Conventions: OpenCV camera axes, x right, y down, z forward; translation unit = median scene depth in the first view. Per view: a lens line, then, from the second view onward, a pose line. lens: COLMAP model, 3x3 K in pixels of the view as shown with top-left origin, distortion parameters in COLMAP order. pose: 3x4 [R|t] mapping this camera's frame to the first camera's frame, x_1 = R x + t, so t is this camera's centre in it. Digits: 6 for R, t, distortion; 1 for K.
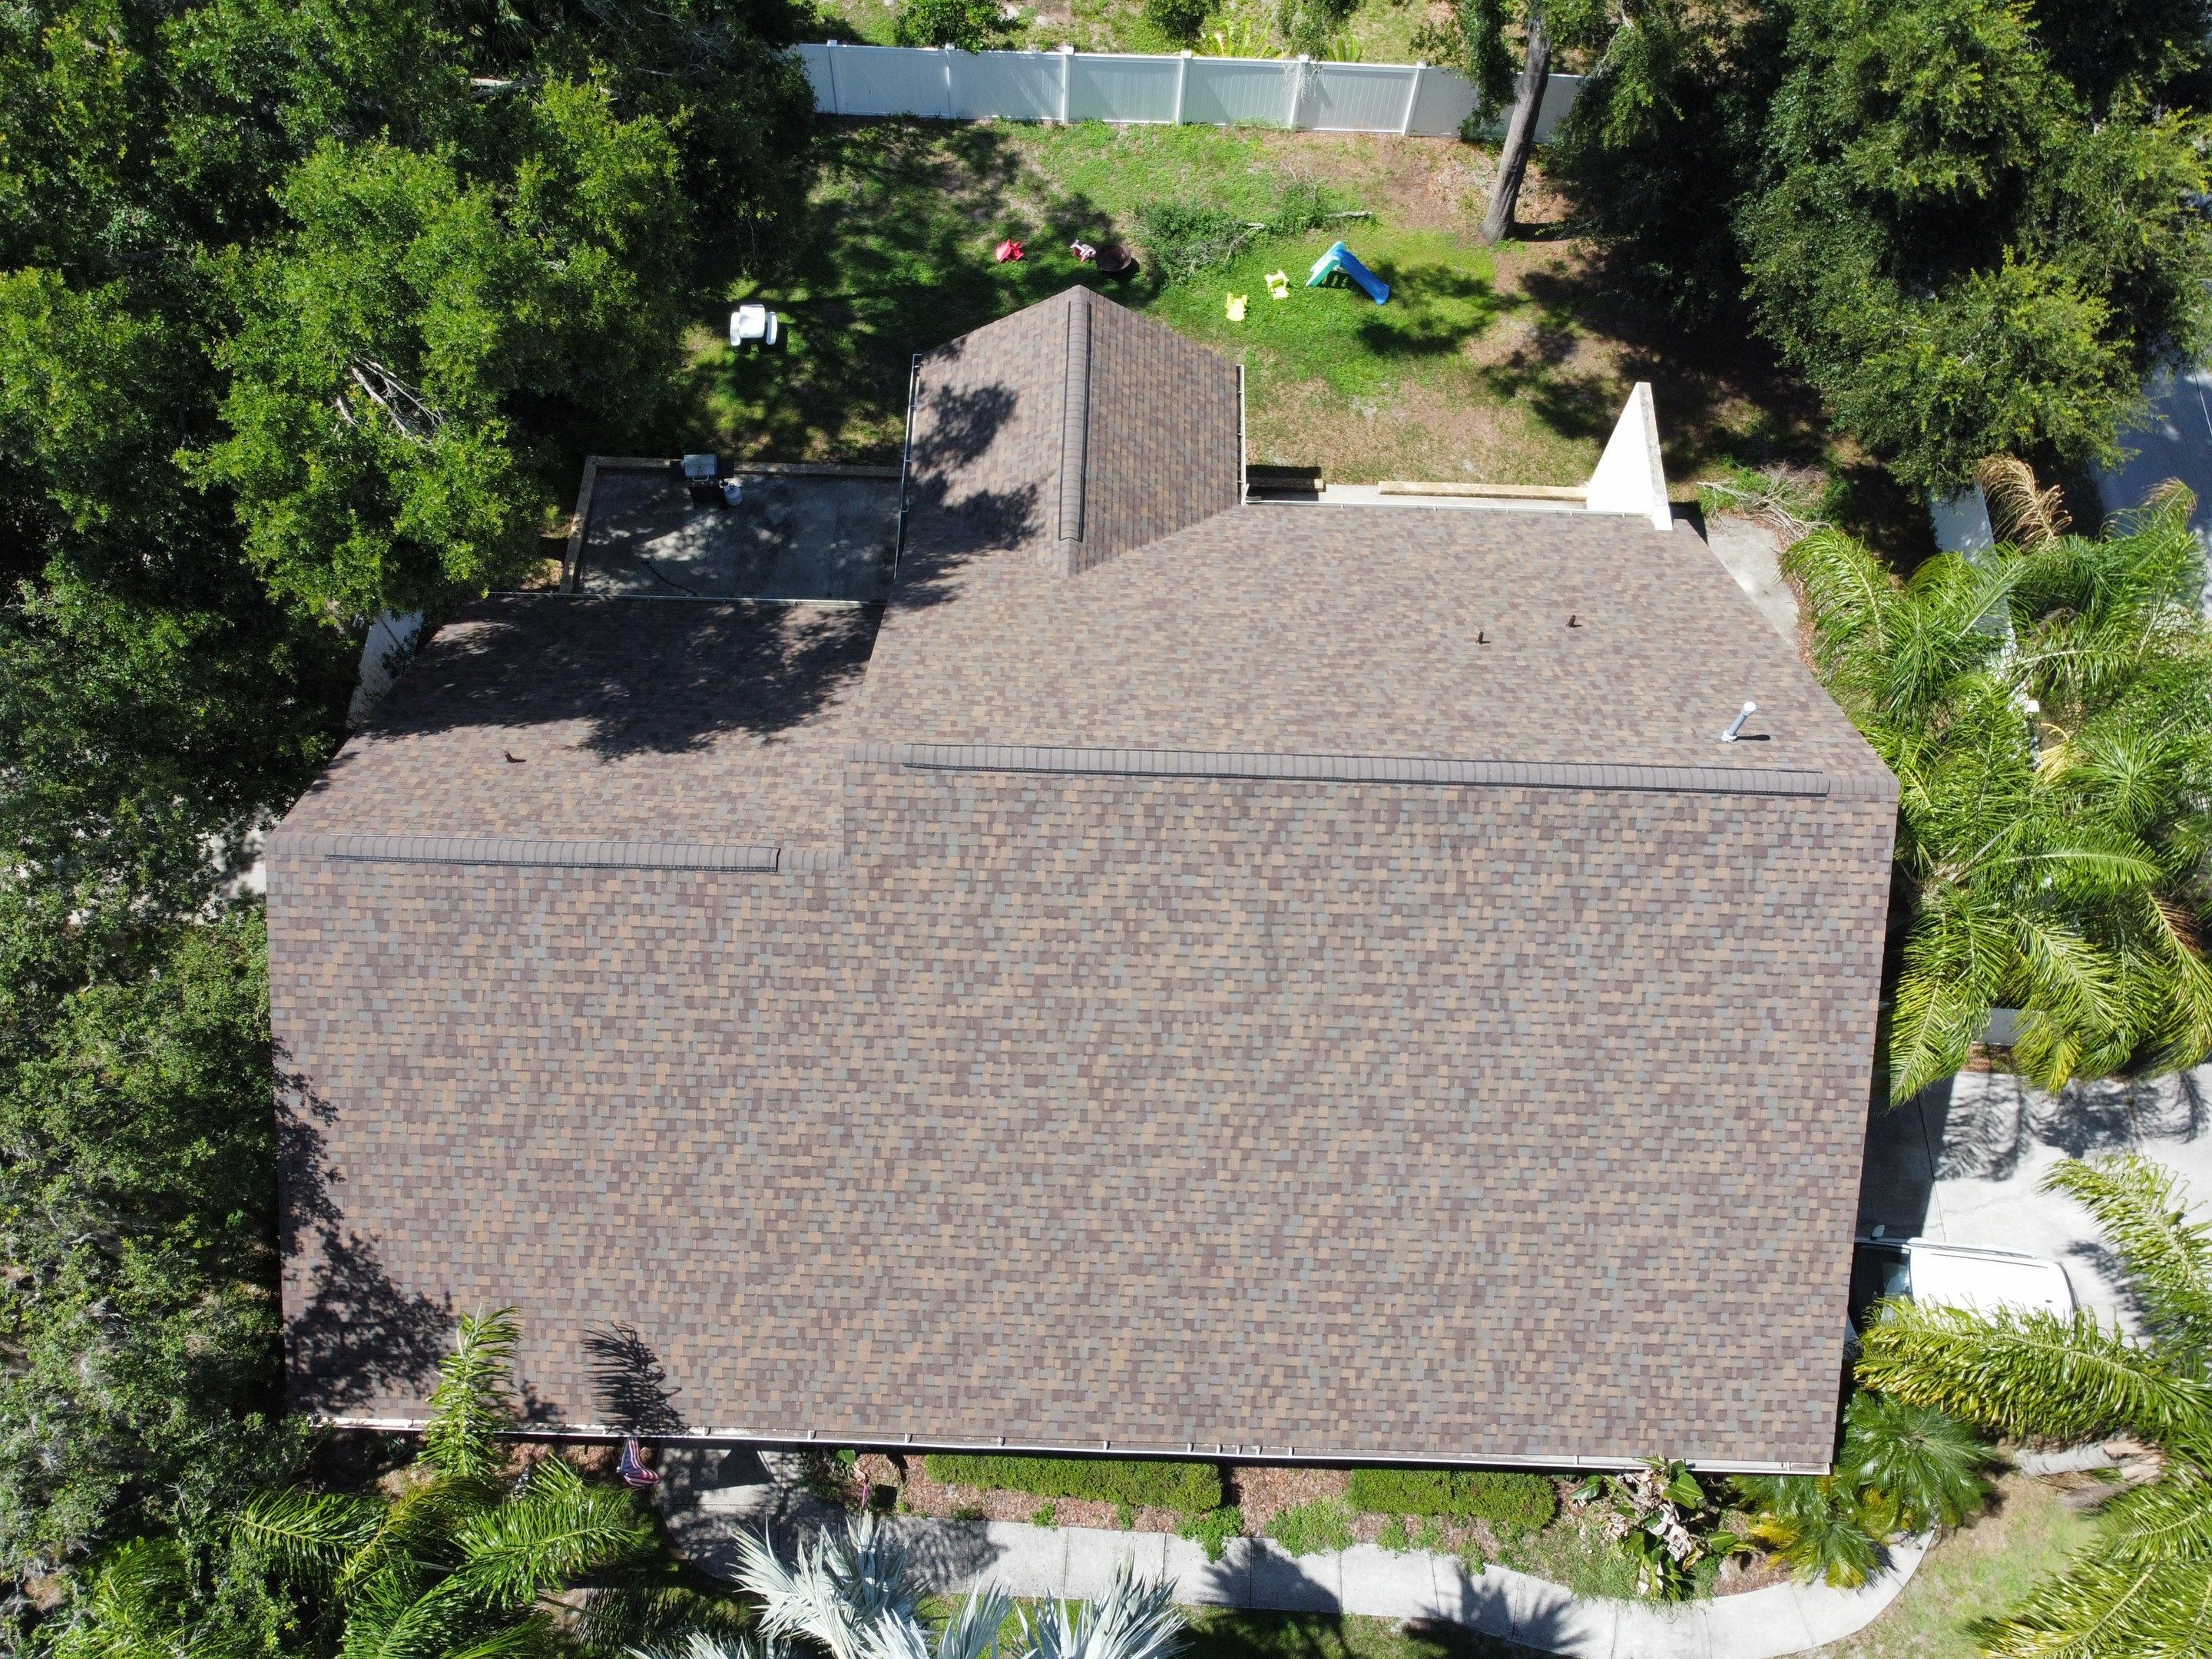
lens RADIAL K [[1650.0, 0, 1069.1], [0, 1650.0, 796.5], [0, 0, 1]] dist [-0.002596, 0.004599]
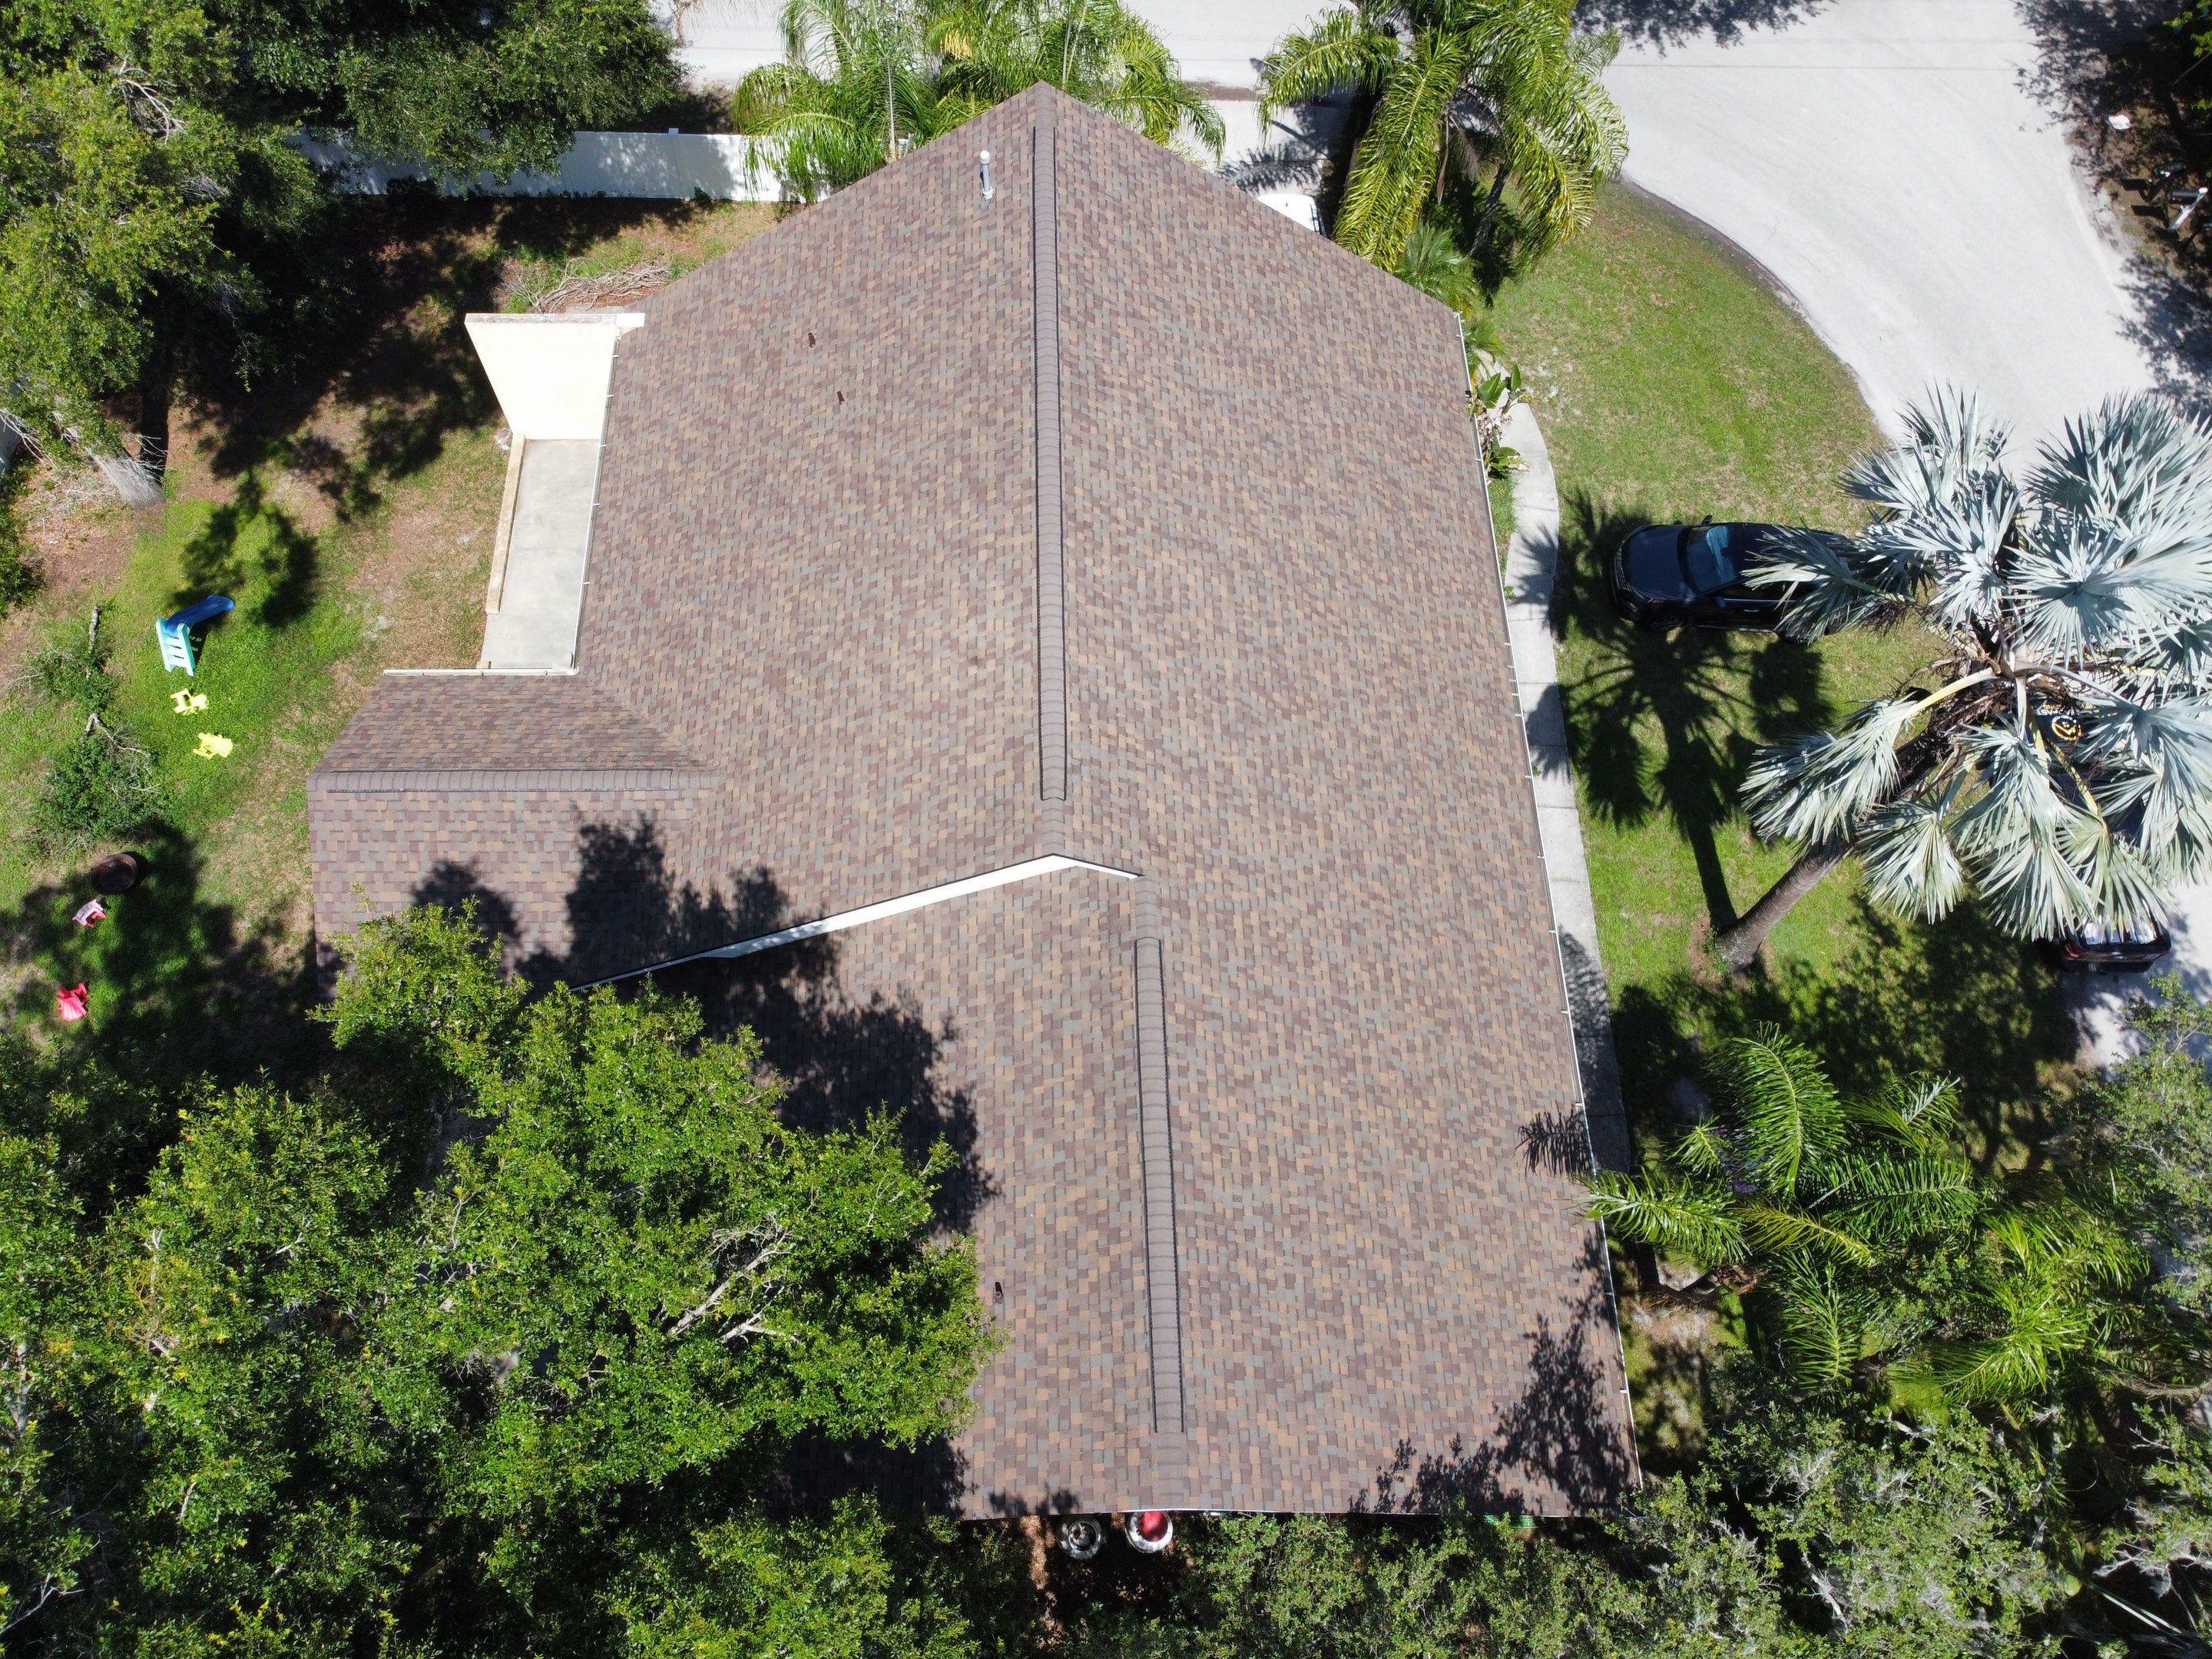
lens RADIAL K [[1669.8, 0, 1074.5], [0, 1669.8, 811.4], [0, 0, 1]] dist [-0.002173, -0.010016]
pose [[-0.050899, -0.901043, 0.430733, -0.511748], [0.888851, 0.155778, 0.430902, -0.422449], [-0.455360, 0.404790, 0.792964, 0.198311]]
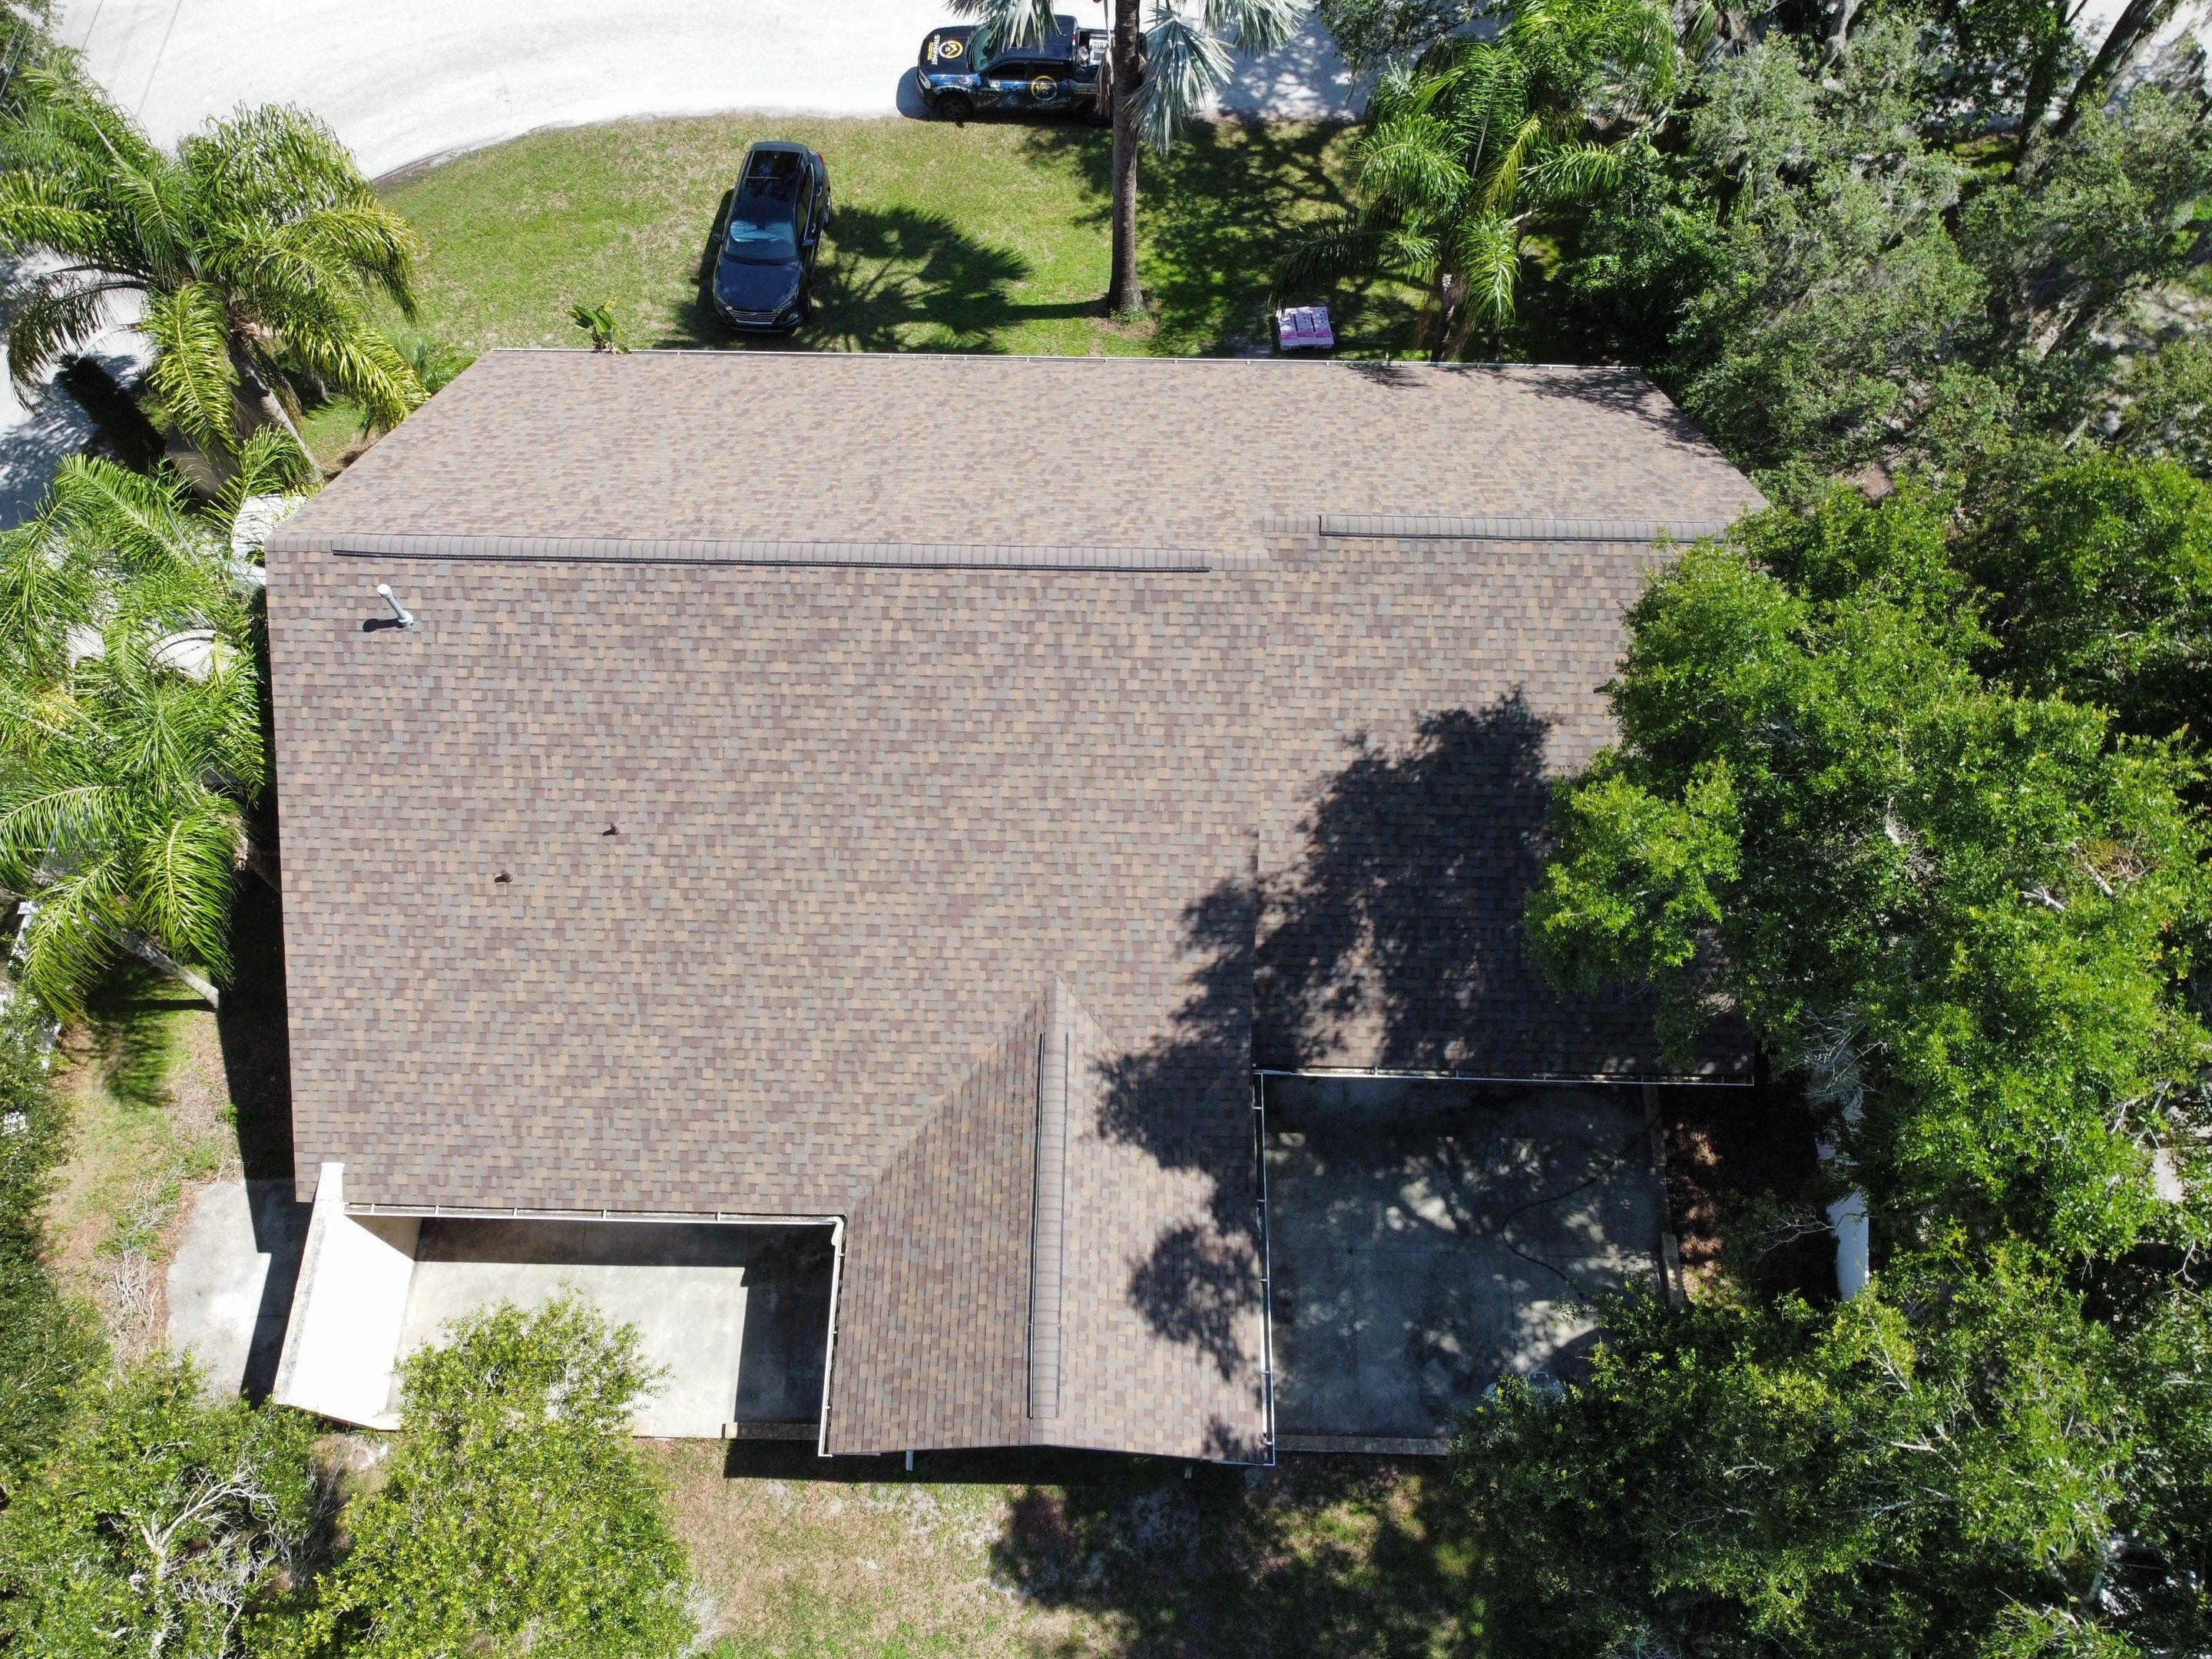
lens RADIAL K [[1662.8, 0, 1074.4], [0, 1662.8, 804.4], [0, 0, 1]] dist [-0.000058, -0.004977]
pose [[-0.999969, 0.005963, -0.005145, -0.006567], [-0.007732, -0.618886, 0.785442, -0.904567], [0.001499, 0.785458, 0.618913, 0.448928]]
